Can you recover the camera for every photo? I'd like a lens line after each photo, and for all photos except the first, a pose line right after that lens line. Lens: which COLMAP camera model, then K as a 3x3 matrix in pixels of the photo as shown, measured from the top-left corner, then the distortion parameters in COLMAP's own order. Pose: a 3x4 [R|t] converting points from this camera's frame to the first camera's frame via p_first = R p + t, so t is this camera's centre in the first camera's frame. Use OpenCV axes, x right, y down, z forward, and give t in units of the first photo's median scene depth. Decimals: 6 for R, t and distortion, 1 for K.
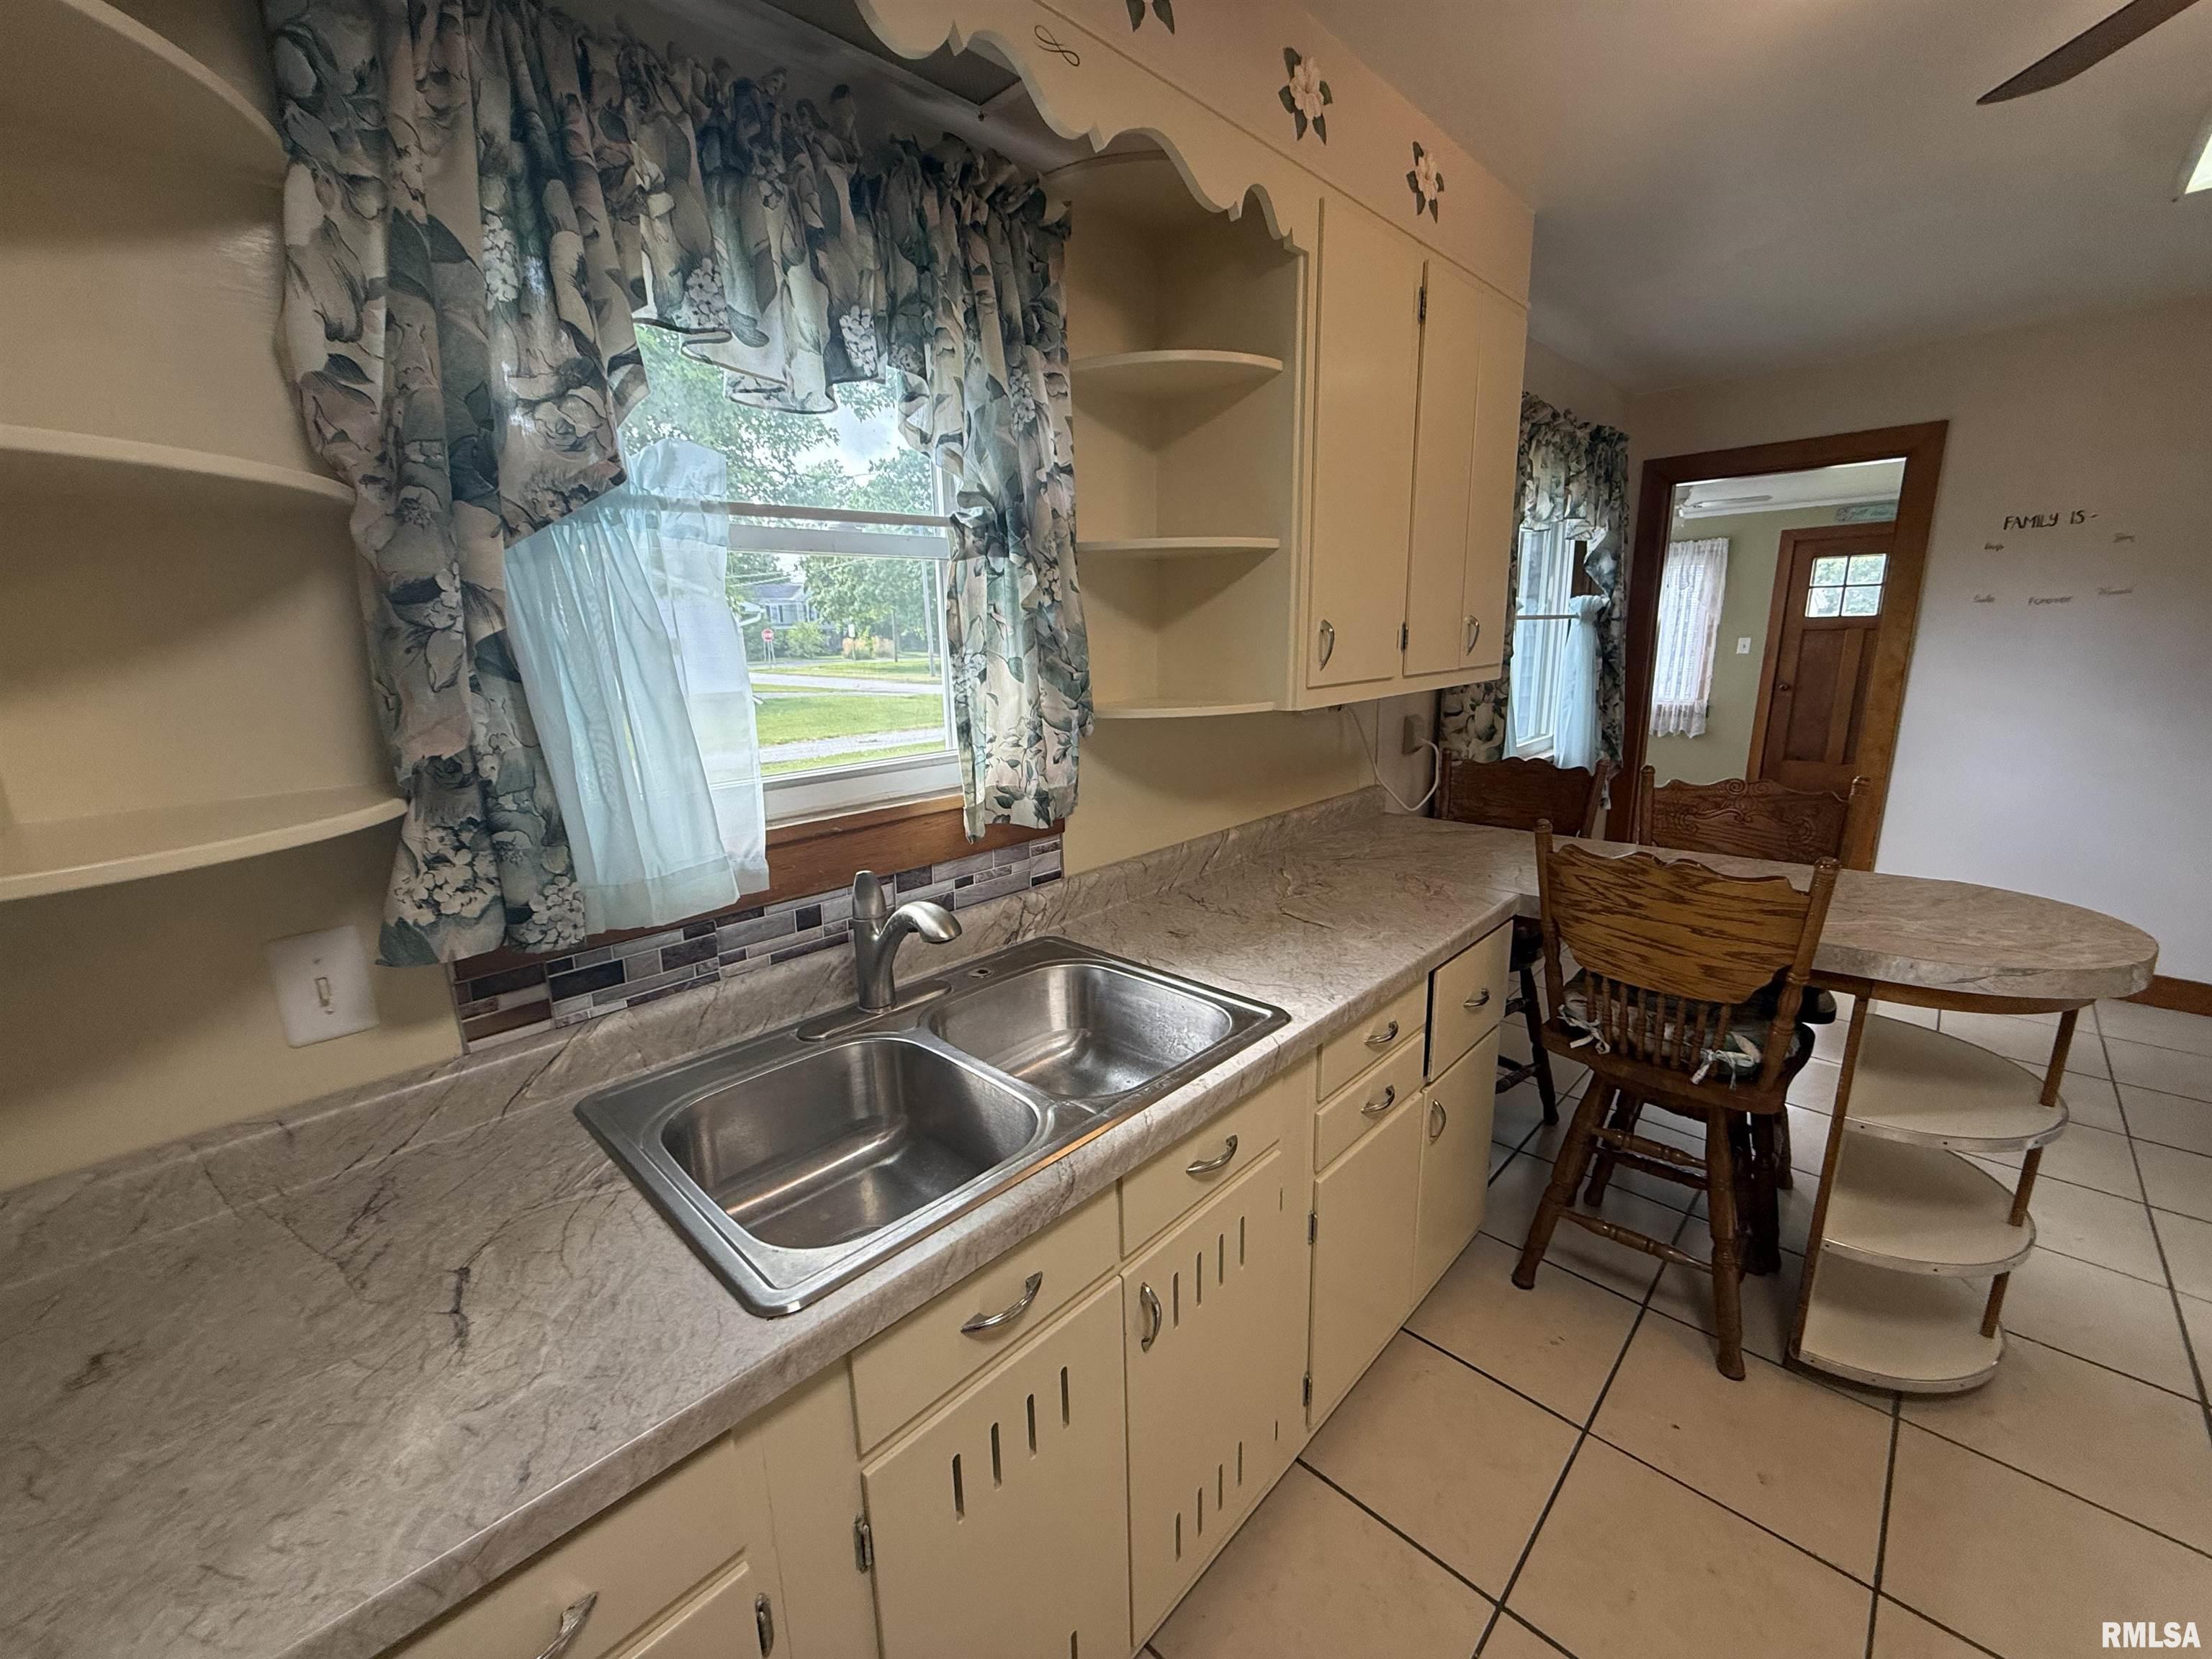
lens RADIAL K [[881.0, 0, 1100.0], [0, 881.0, 832.7], [0, 0, 1]] dist [0.001064, -0.000111]
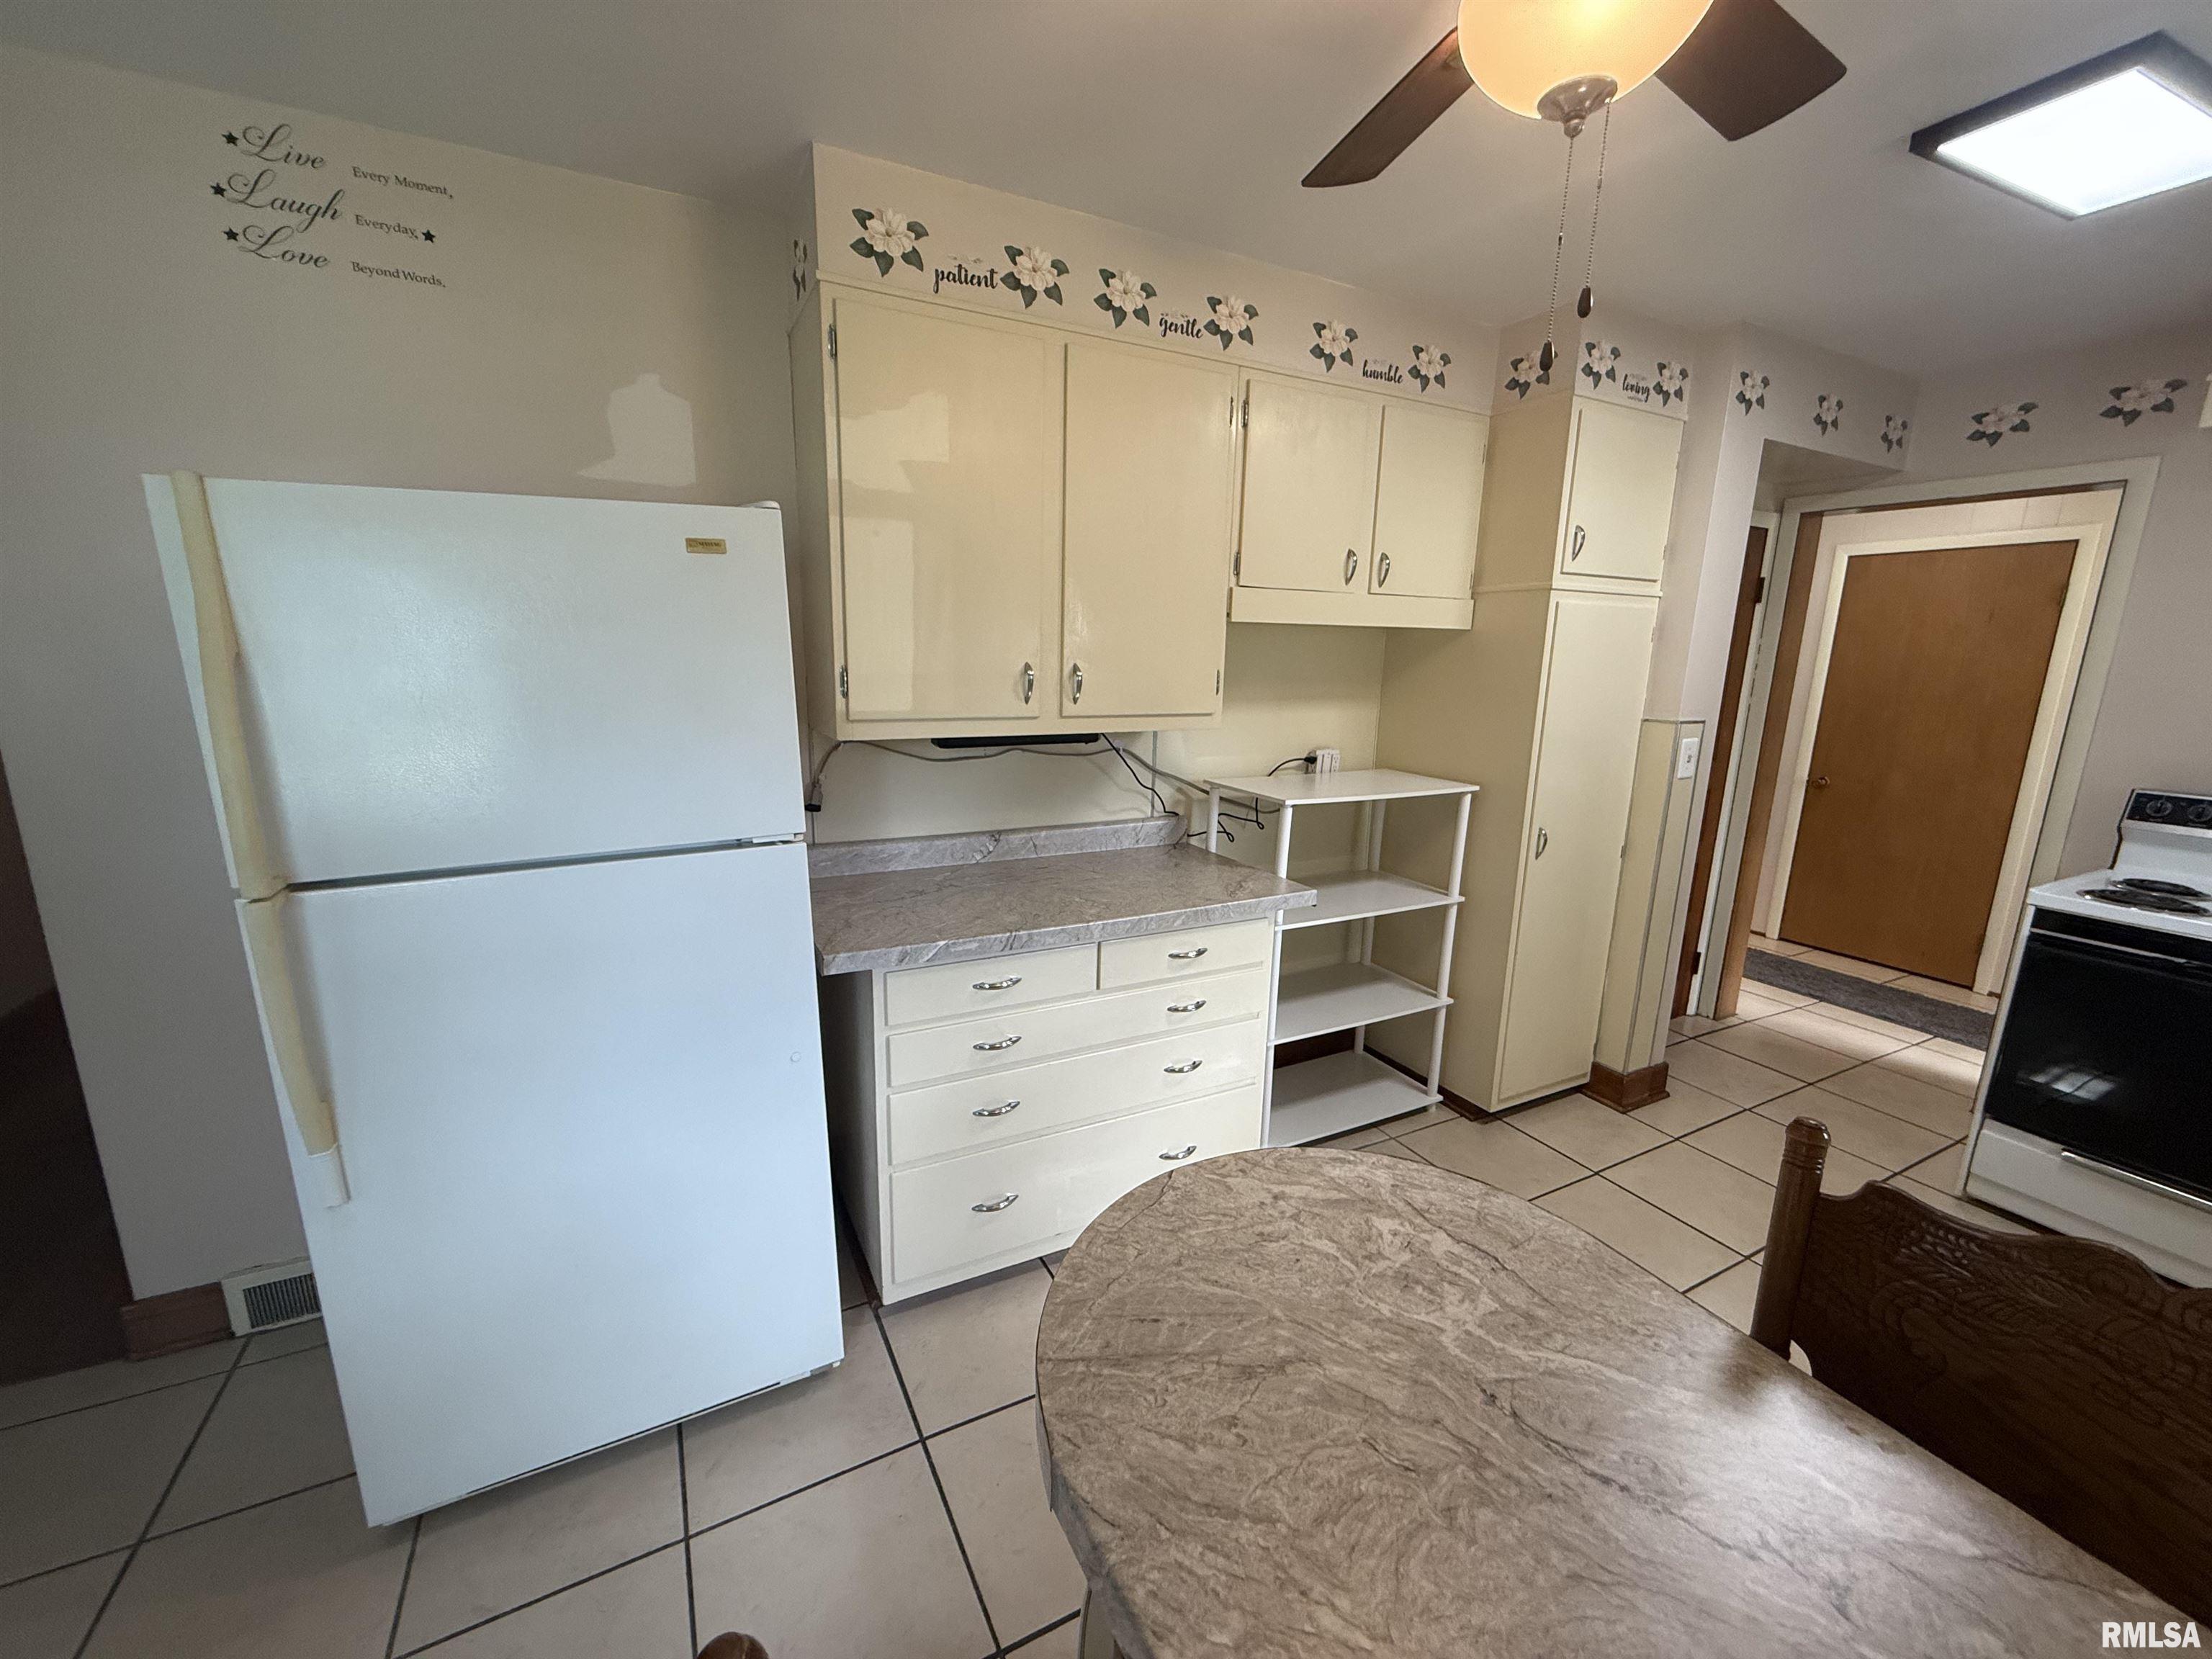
lens RADIAL K [[881.0, 0, 1100.0], [0, 881.0, 832.7], [0, 0, 1]] dist [0.001064, -0.000111]
pose [[-0.950282, -0.057523, 0.306031, 1.009329], [0.074860, 0.911765, 0.403832, -0.375222], [-0.302258, 0.406663, -0.862128, 1.428118]]
